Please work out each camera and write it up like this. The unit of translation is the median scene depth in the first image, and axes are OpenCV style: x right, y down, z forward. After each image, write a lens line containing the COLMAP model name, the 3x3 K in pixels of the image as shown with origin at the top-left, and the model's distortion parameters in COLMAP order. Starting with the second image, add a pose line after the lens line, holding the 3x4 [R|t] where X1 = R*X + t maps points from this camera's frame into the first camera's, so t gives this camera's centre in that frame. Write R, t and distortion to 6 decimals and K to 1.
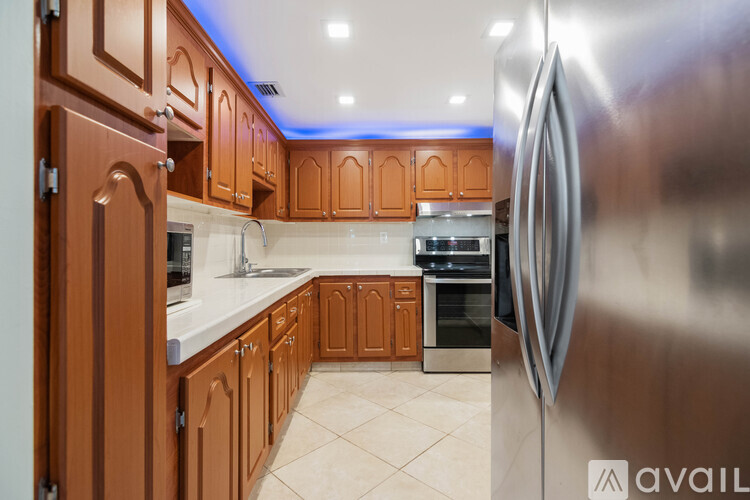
lens RADIAL K [[358.3, 0, 367.4], [0, 358.3, 237.3], [0, 0, 1]] dist [0.014330, -0.001043]
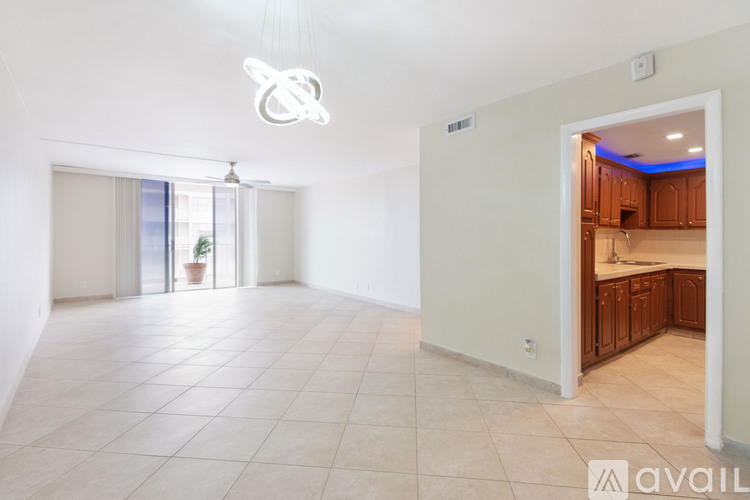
lens RADIAL K [[358.3, 0, 379.9], [0, 358.3, 235.9], [0, 0, 1]] dist [0.014330, -0.001043]
pose [[0.627369, 0.010540, -0.778651, 0.255983], [-0.000884, 0.999917, 0.012823, -0.040424], [0.778722, -0.007357, 0.627326, -0.831831]]
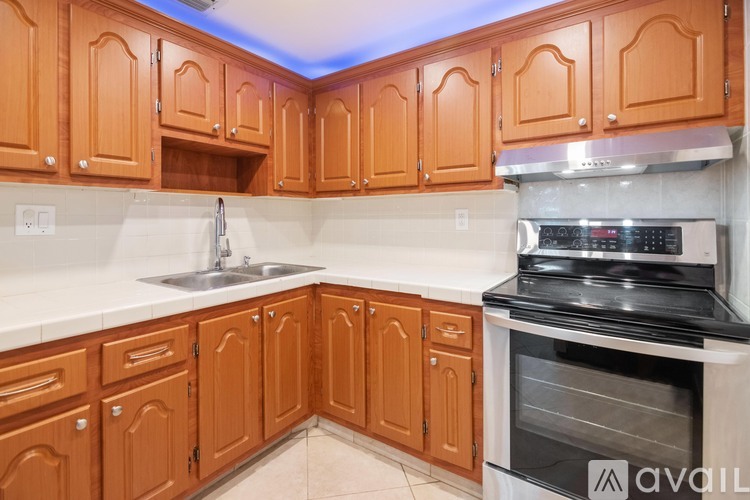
lens RADIAL K [[358.3, 0, 370.3], [0, 358.3, 221.0], [0, 0, 1]] dist [0.014330, -0.001043]
pose [[0.818347, 0.006694, -0.574686, 0.298962], [0.008079, 0.999699, 0.023150, -0.014420], [0.574668, -0.023588, 0.818047, 0.535424]]
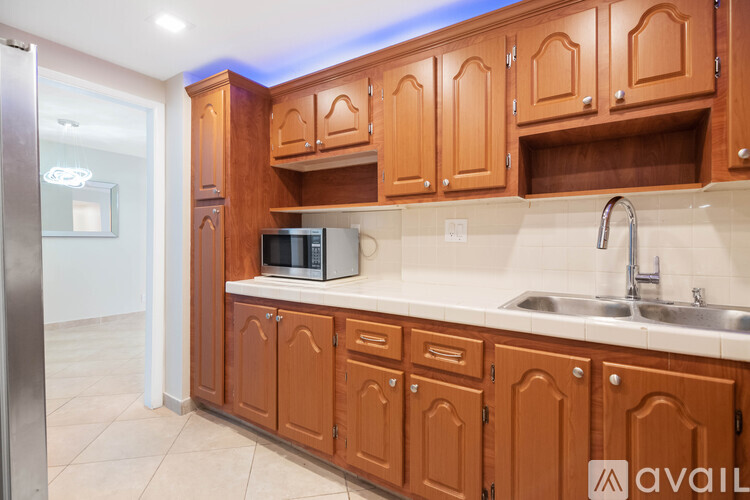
lens RADIAL K [[358.3, 0, 380.3], [0, 358.3, 246.4], [0, 0, 1]] dist [0.014330, -0.001043]
pose [[-0.545918, 0.018069, -0.837644, 0.256384], [0.013605, 0.999827, 0.012701, 0.009750], [0.837728, -0.004462, -0.546069, 0.902403]]
